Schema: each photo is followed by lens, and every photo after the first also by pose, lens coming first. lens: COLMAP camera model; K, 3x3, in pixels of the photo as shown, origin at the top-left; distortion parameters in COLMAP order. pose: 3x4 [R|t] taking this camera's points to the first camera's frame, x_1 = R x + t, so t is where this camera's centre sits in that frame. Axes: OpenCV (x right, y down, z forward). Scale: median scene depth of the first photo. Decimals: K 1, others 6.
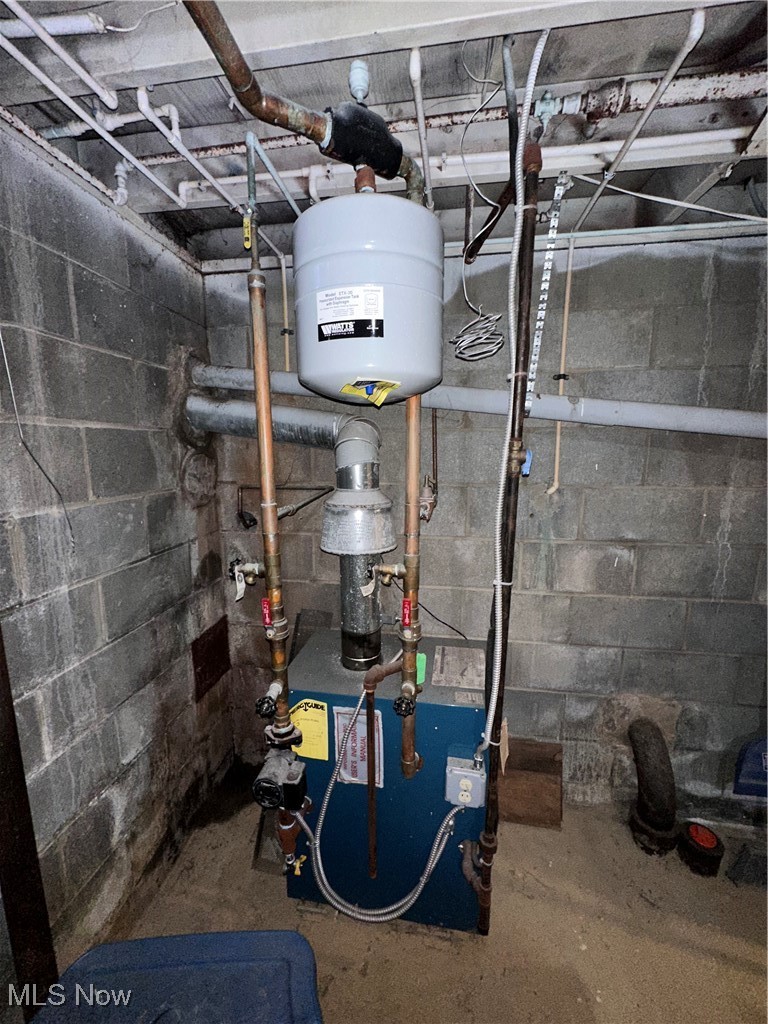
lens RADIAL K [[407.7, 0, 384.7], [0, 407.7, 513.8], [0, 0, 1]] dist [-0.001573, -0.000162]
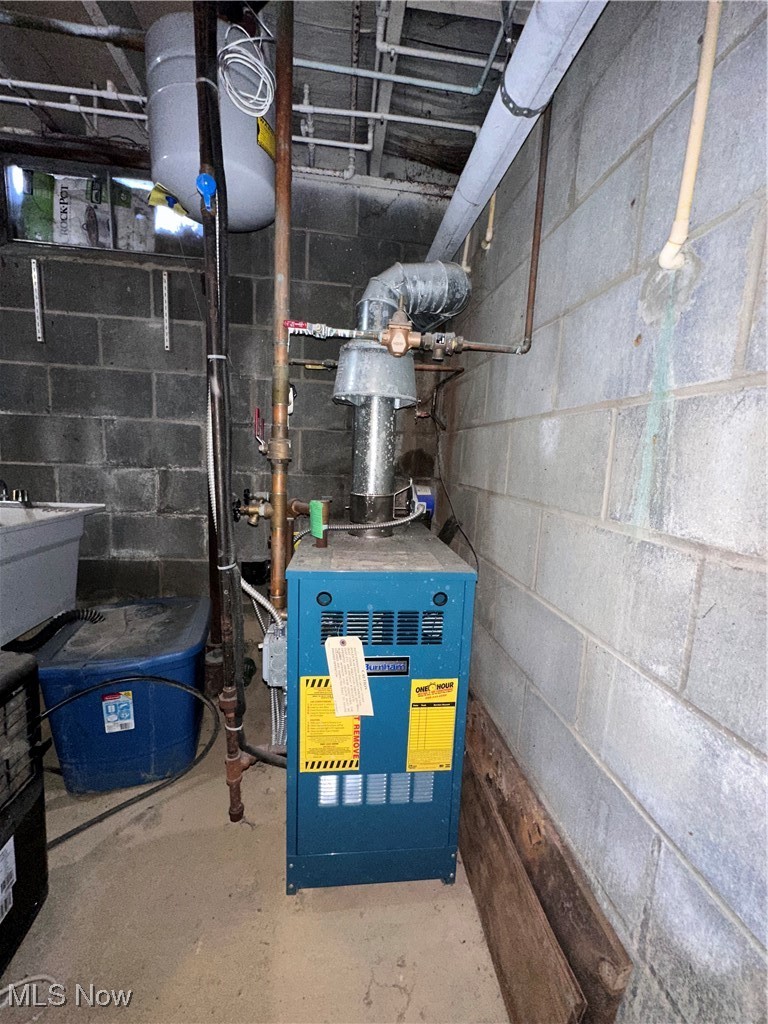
lens RADIAL K [[407.7, 0, 386.1], [0, 407.7, 511.9], [0, 0, 1]] dist [-0.001573, -0.000162]
pose [[0.266774, 0.146383, -0.952577, 0.710055], [-0.199437, 0.975388, 0.094035, 0.187831], [0.942898, 0.164893, 0.289403, 0.656941]]
